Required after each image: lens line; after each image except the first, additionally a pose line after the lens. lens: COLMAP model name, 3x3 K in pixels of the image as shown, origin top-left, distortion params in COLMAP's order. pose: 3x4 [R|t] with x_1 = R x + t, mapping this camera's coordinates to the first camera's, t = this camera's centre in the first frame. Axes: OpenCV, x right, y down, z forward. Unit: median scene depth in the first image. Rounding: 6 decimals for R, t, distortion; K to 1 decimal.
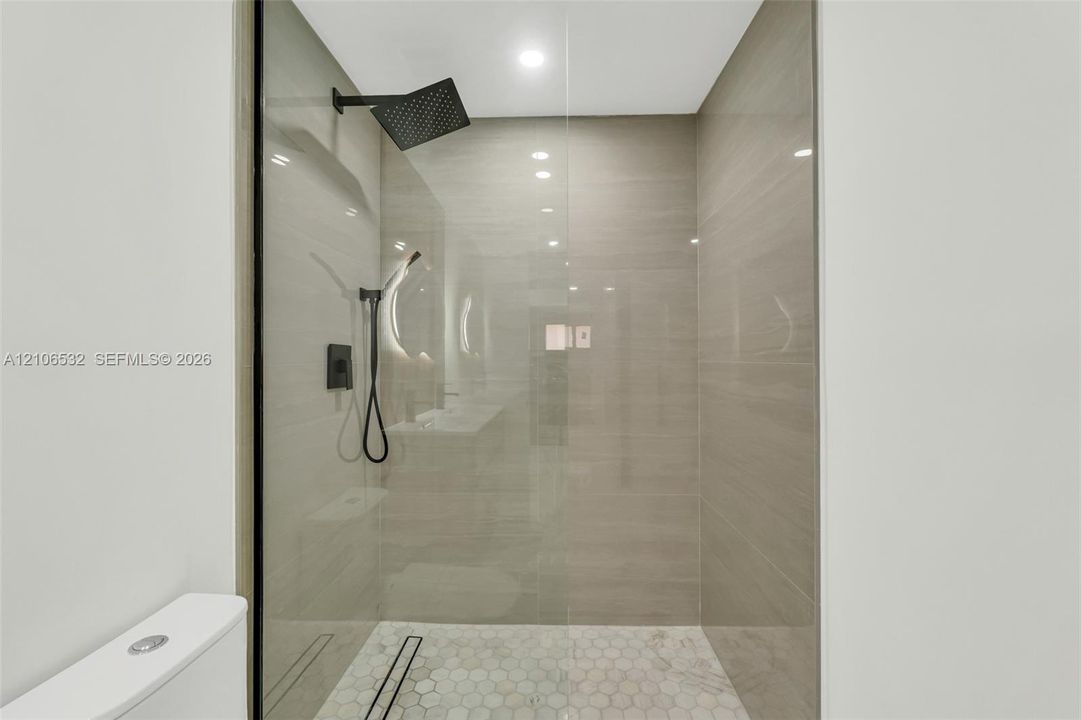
lens RADIAL K [[465.3, 0, 550.9], [0, 465.3, 364.1], [0, 0, 1]] dist [0.004020, -0.001279]
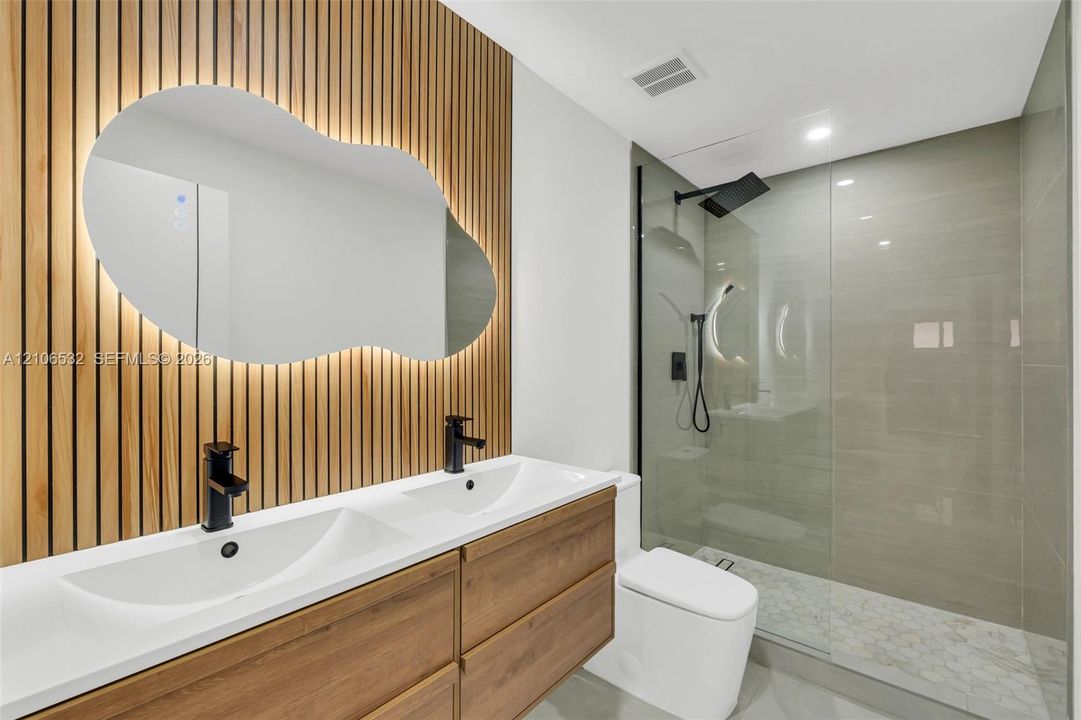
lens RADIAL K [[465.3, 0, 543.6], [0, 465.3, 353.9], [0, 0, 1]] dist [0.004020, -0.001279]
pose [[0.772844, -0.006600, -0.634562, 0.172624], [-0.011157, 0.999650, -0.023986, 0.006331], [0.634498, 0.025618, 0.772500, -0.455369]]
